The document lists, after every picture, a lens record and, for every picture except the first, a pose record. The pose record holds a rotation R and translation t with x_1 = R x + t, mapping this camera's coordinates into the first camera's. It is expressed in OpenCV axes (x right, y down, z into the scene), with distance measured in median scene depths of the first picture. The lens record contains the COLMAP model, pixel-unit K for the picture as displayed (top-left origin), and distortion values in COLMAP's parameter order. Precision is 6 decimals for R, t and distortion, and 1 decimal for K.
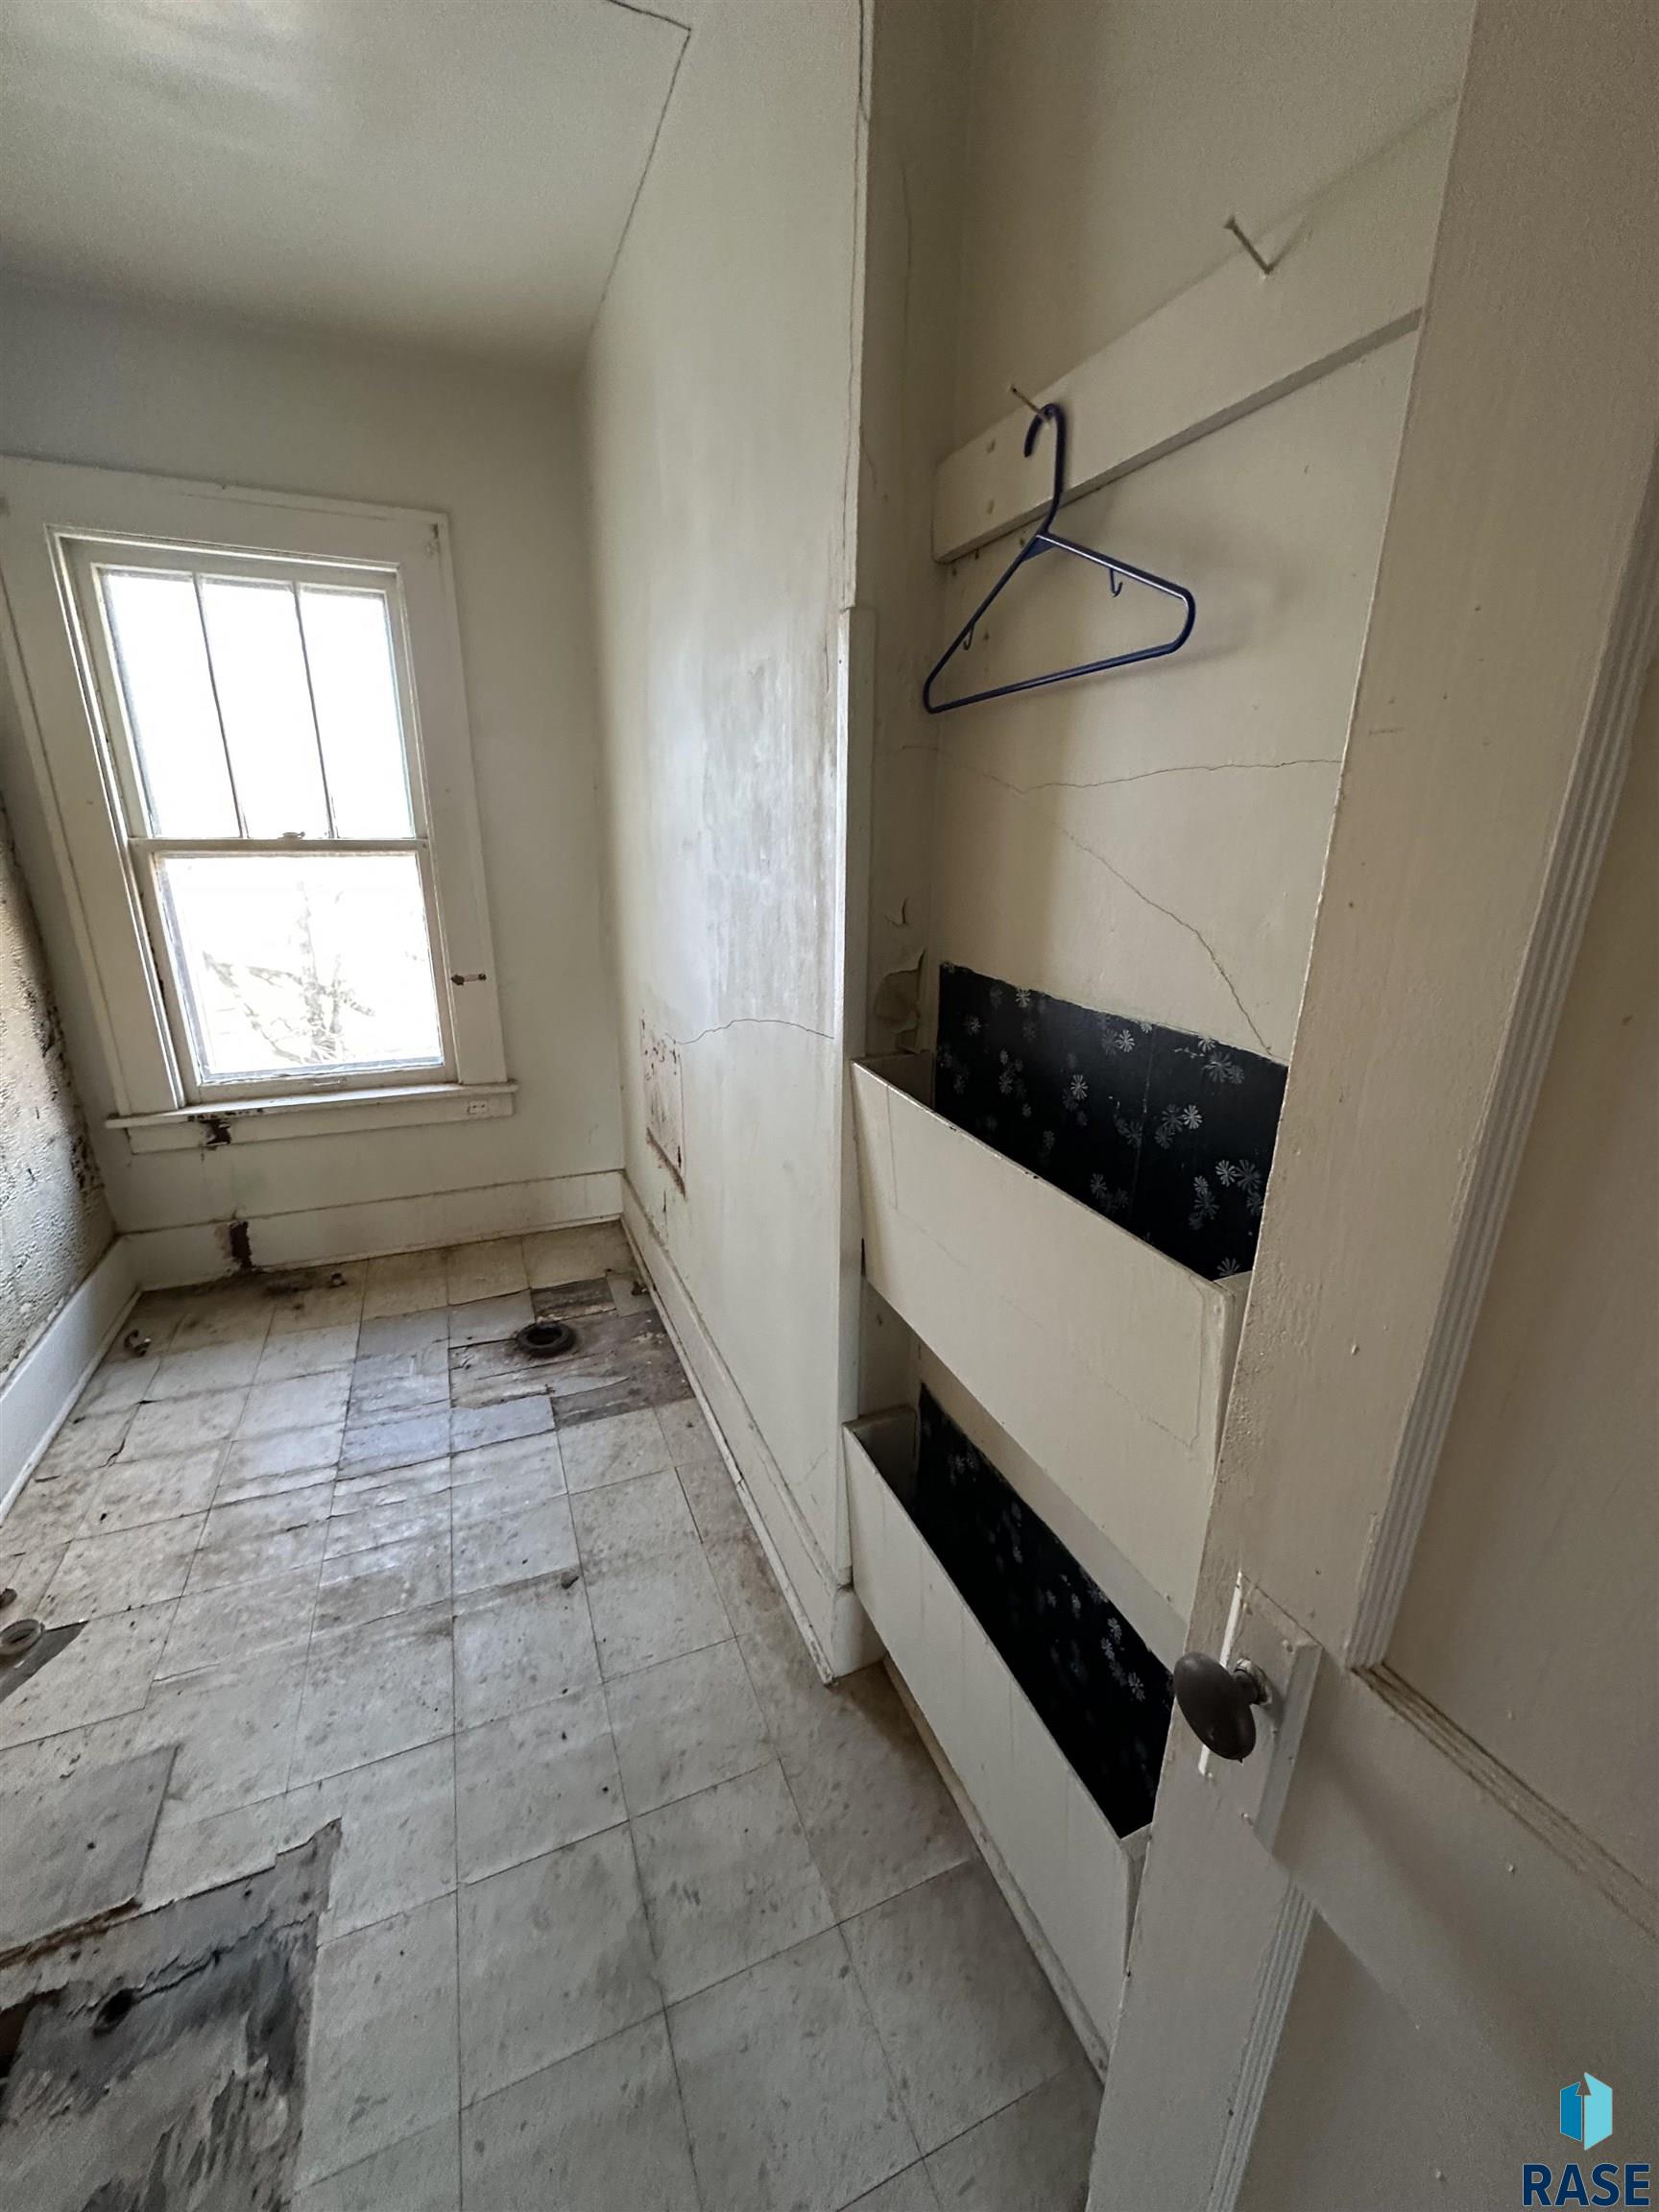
lens RADIAL K [[876.6, 0, 824.8], [0, 876.6, 1105.8], [0, 0, 1]] dist [-0.002006, 0.000491]
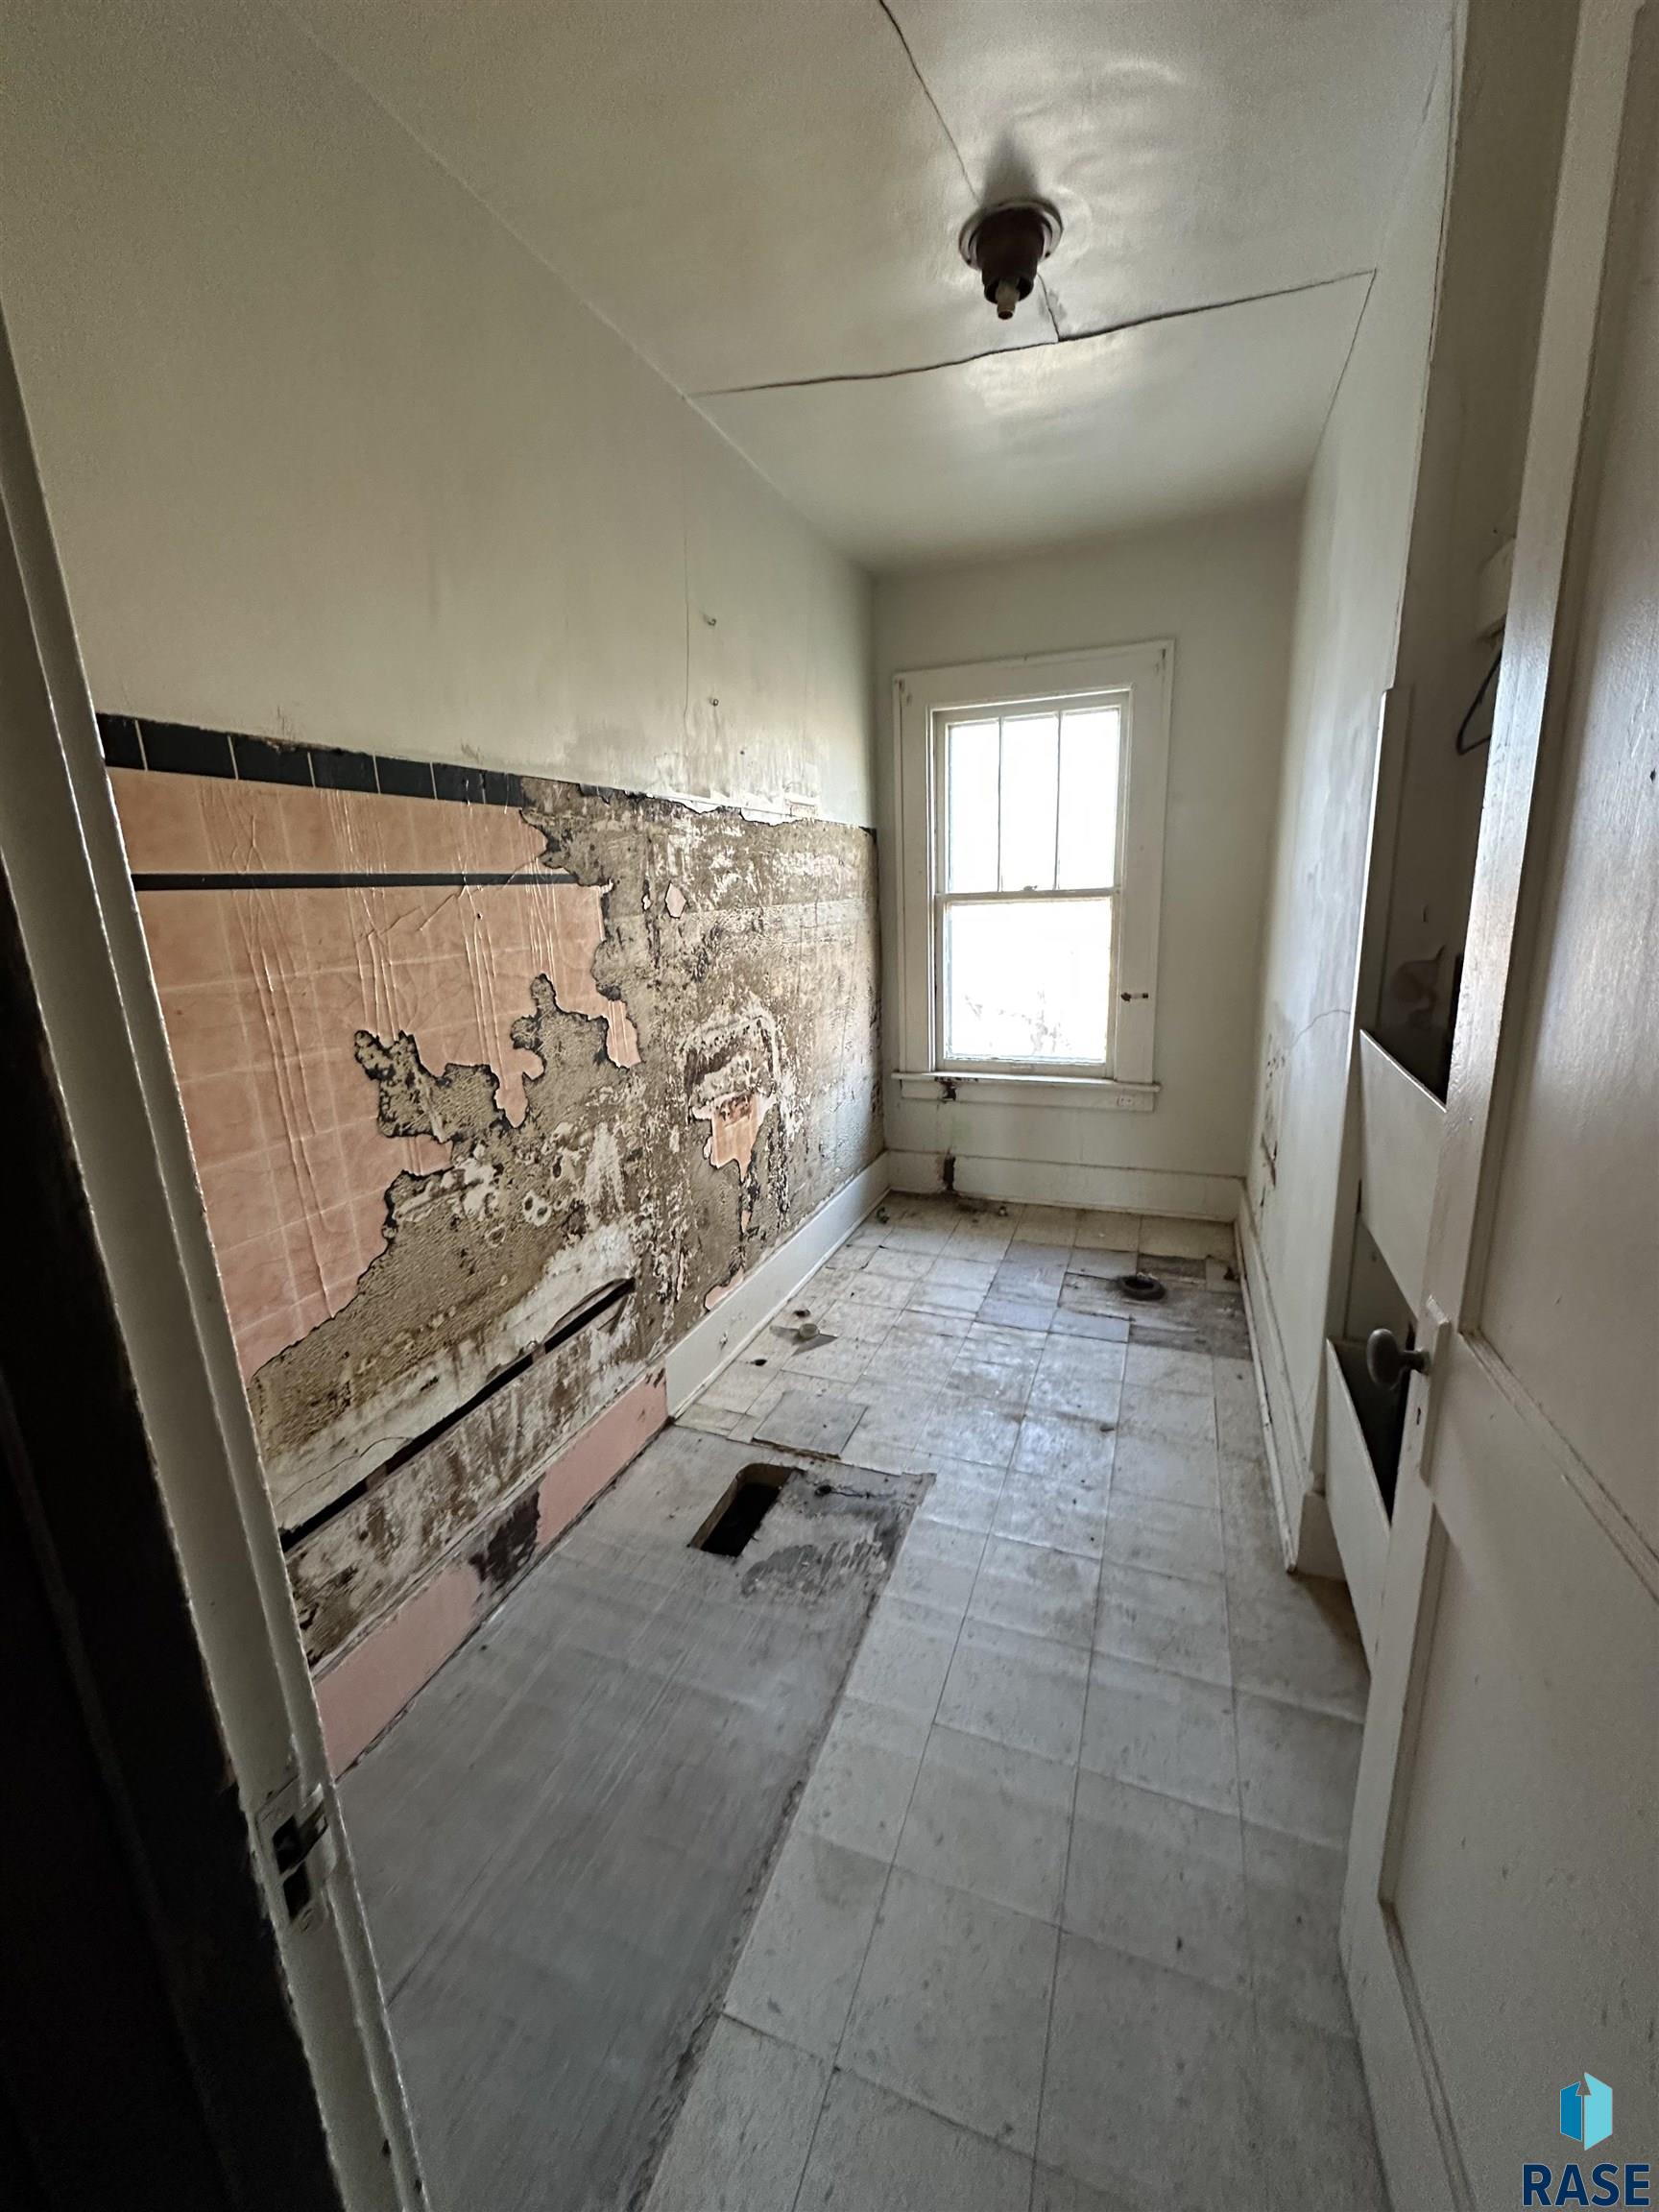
lens RADIAL K [[876.6, 0, 832.8], [0, 876.6, 1106.1], [0, 0, 1]] dist [-0.002006, 0.000491]
pose [[0.723113, 0.127162, -0.678924, 0.191571], [-0.171338, 0.985210, 0.002039, 0.102177], [0.669142, 0.114851, 0.734206, -0.237167]]
